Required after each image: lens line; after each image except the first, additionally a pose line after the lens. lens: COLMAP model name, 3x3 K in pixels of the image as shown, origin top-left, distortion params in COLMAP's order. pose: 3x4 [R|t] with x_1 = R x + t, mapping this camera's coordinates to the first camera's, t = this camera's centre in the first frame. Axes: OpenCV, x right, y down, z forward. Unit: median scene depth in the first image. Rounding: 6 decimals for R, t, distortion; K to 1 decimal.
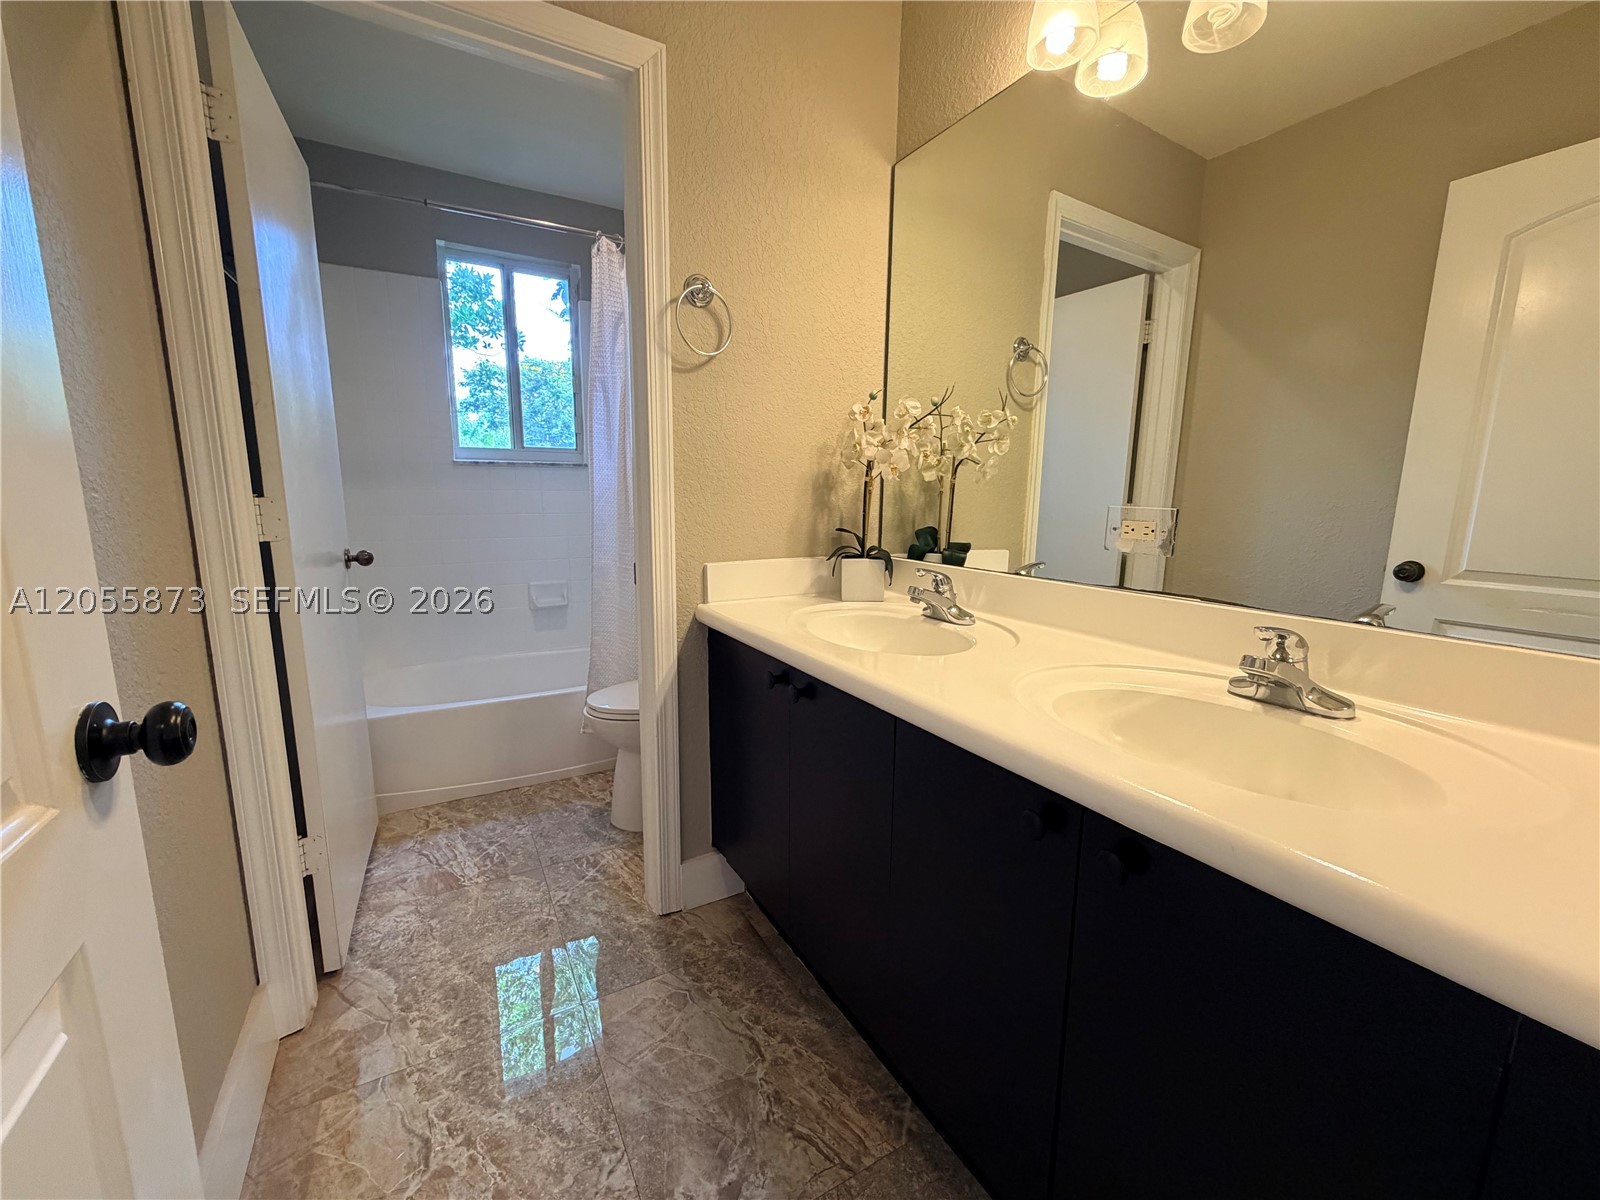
lens RADIAL K [[646.4, 0, 801.7], [0, 646.4, 604.6], [0, 0, 1]] dist [-0.000079, 0.000330]
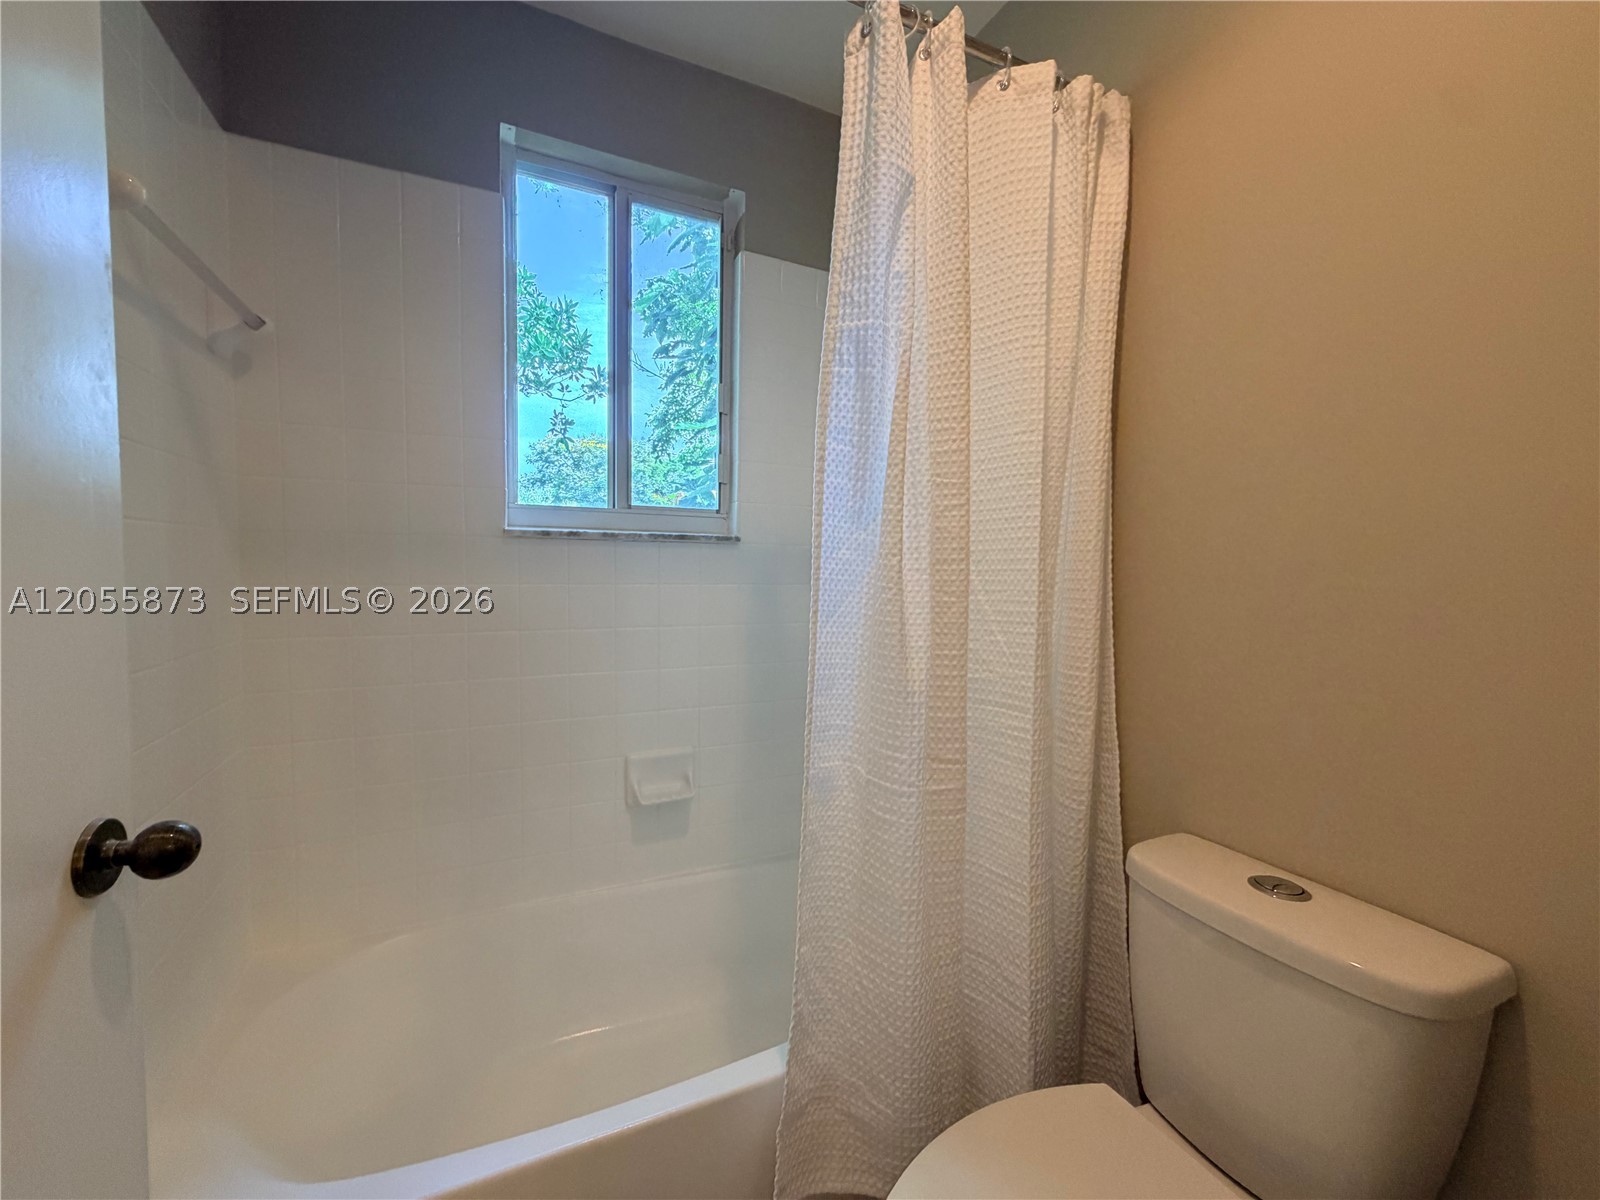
lens RADIAL K [[646.4, 0, 799.1], [0, 646.4, 595.1], [0, 0, 1]] dist [-0.000079, 0.000330]
pose [[0.997191, 0.005121, -0.074727, -0.239841], [-0.014476, 0.992028, -0.125184, -0.099547], [0.073490, 0.125914, 0.989315, 0.465553]]
